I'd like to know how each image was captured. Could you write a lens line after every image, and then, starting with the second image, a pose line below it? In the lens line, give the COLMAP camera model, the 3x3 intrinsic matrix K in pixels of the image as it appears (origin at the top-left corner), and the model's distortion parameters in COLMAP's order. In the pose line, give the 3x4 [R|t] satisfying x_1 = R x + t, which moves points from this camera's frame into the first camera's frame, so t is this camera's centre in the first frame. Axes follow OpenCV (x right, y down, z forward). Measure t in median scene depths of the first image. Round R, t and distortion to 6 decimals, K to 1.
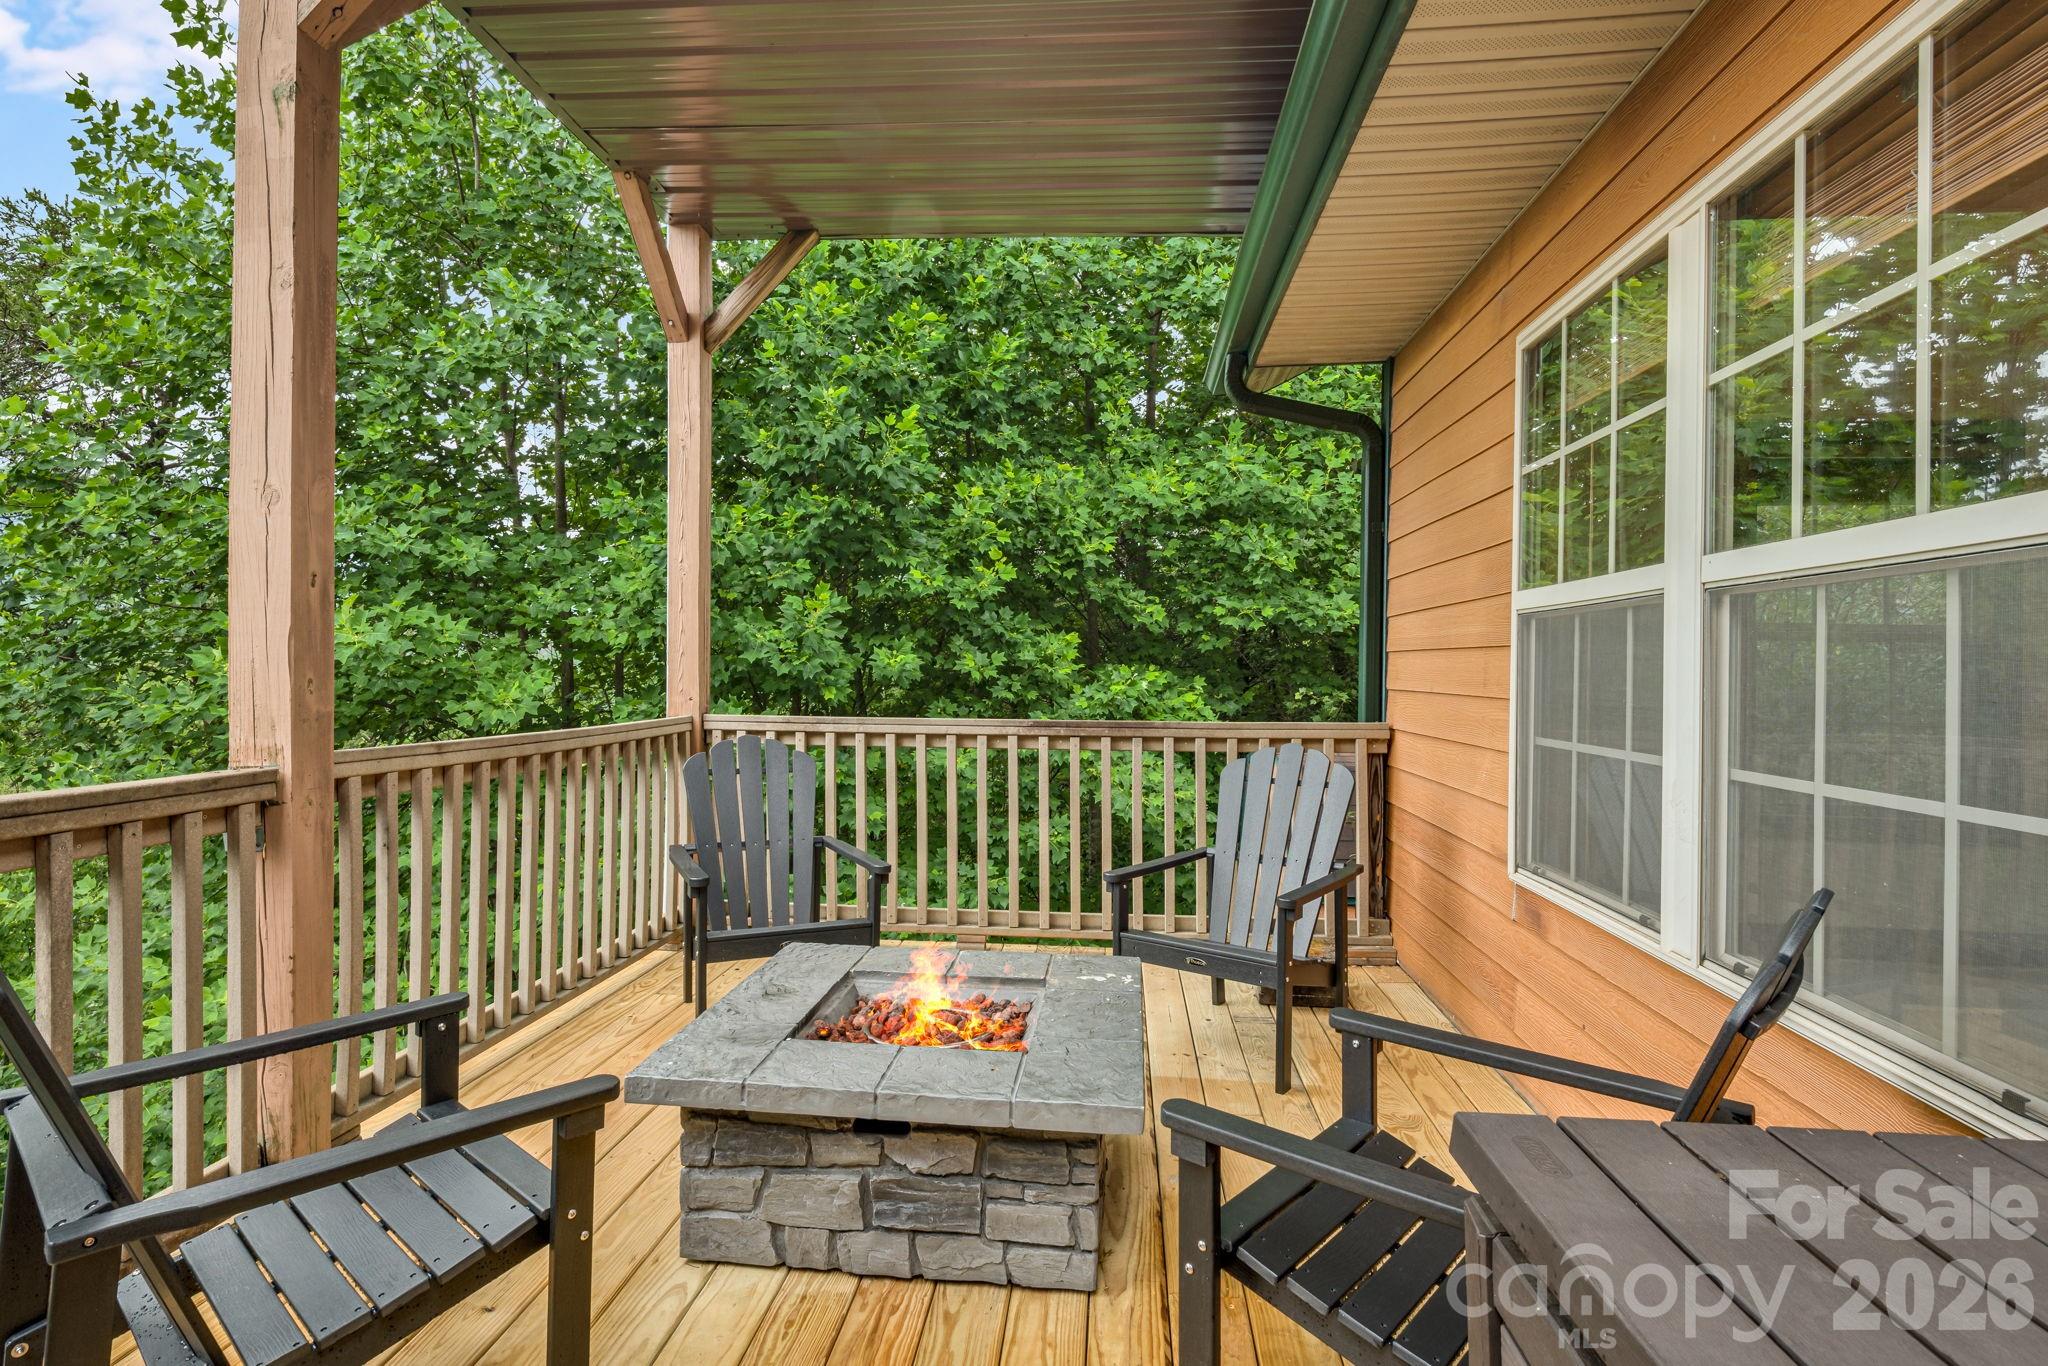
lens RADIAL K [[1013.8, 0, 1027.2], [0, 1013.8, 676.4], [0, 0, 1]] dist [0.002118, 0.000104]
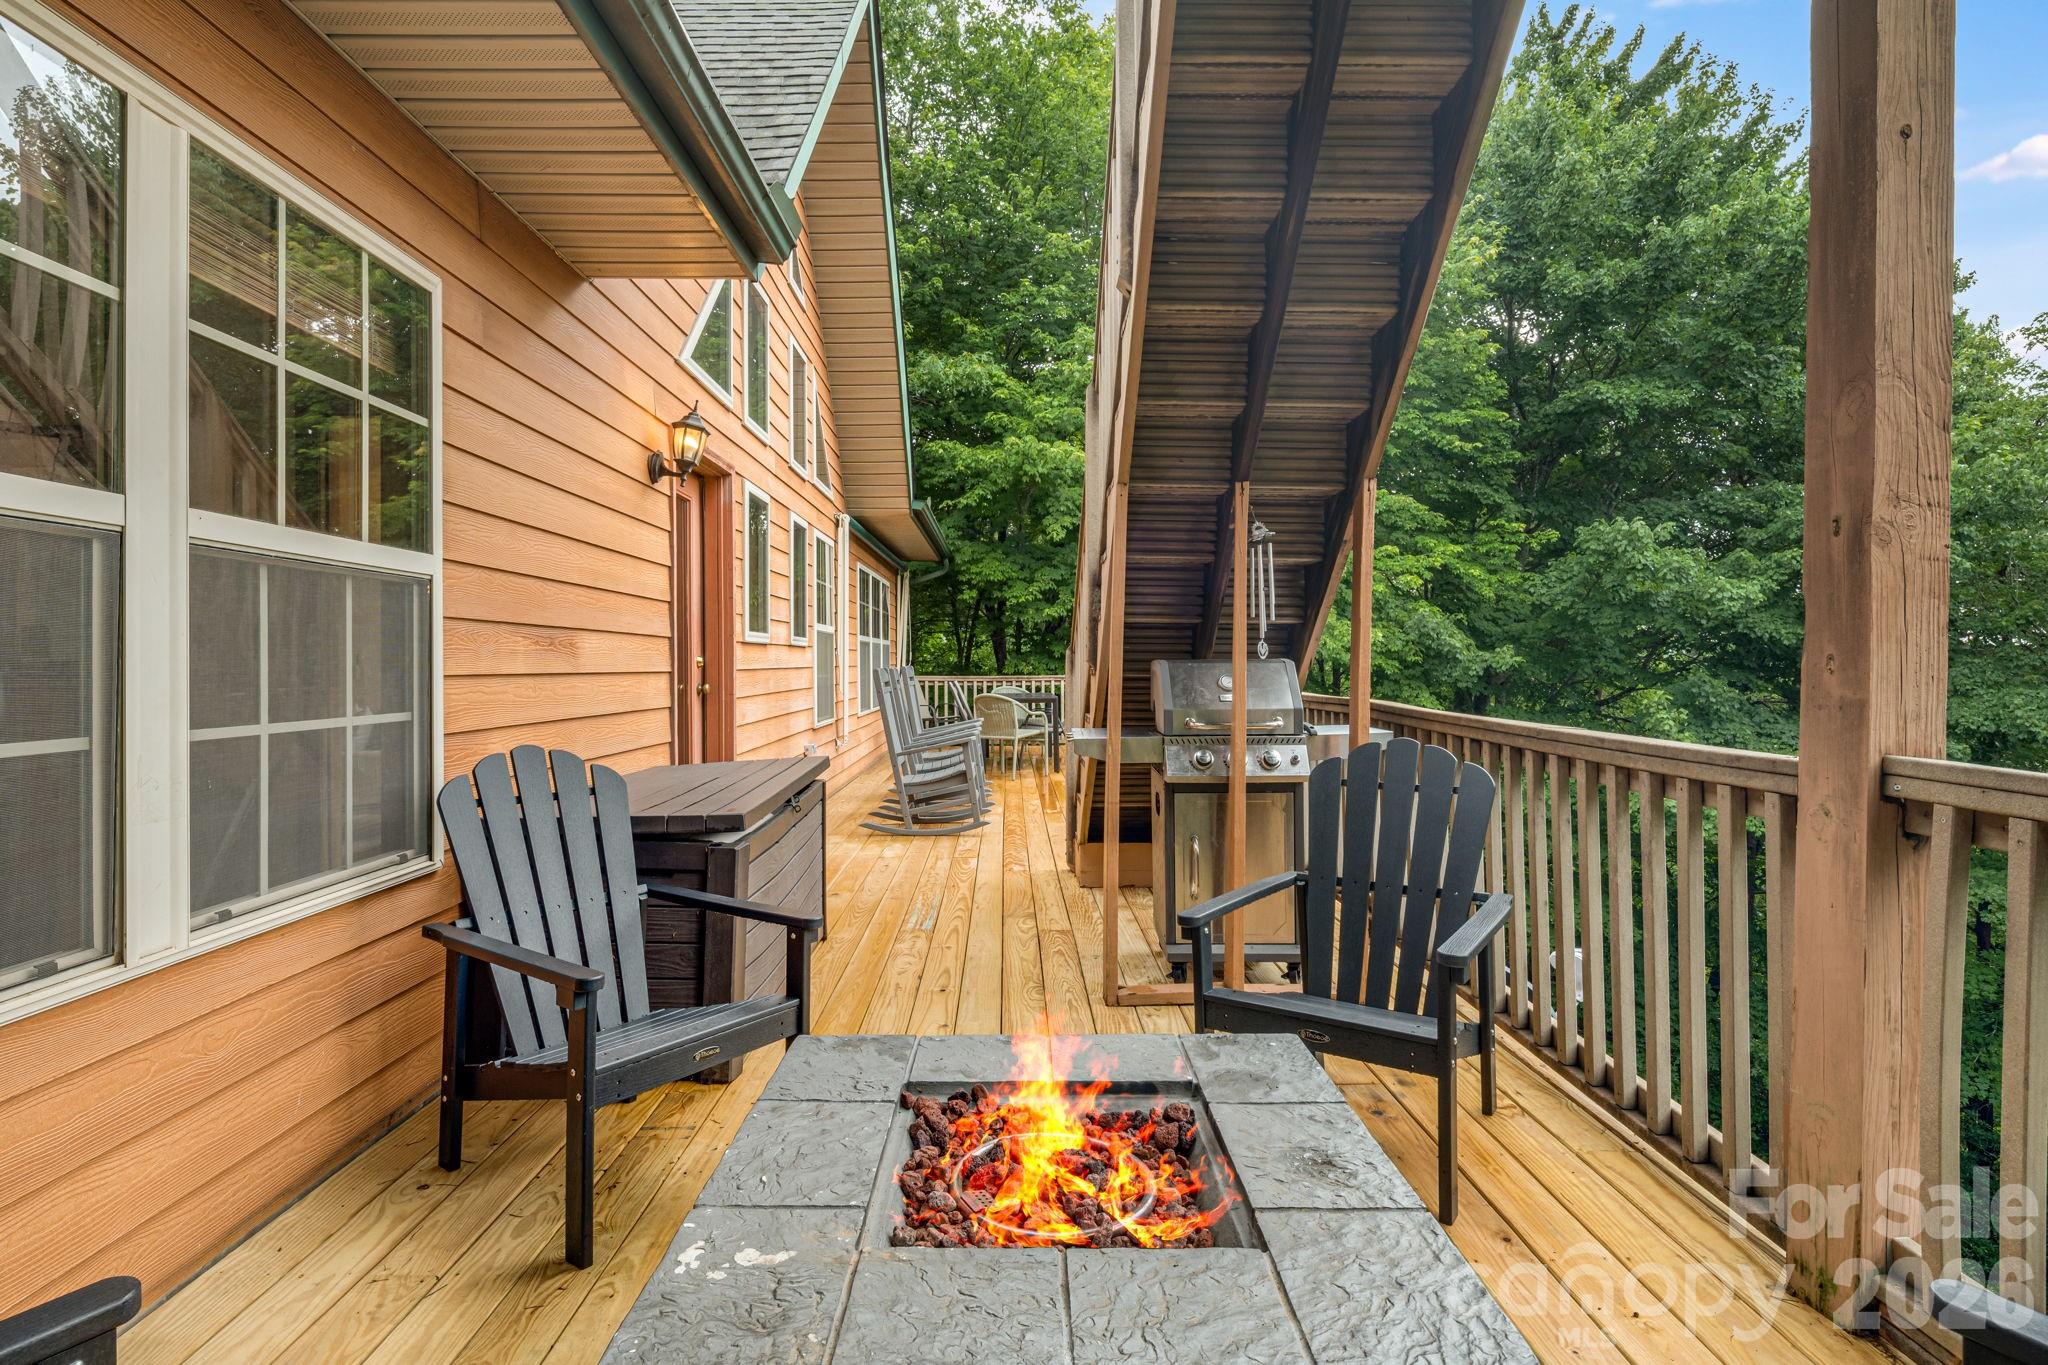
lens RADIAL K [[1013.8, 0, 1023.2], [0, 1013.8, 669.7], [0, 0, 1]] dist [0.002118, 0.000104]
pose [[-0.994521, -0.009402, -0.104118, -0.008379], [-0.010214, 0.999921, 0.007263, 0.017062], [0.104041, 0.008287, -0.994538, 1.966545]]
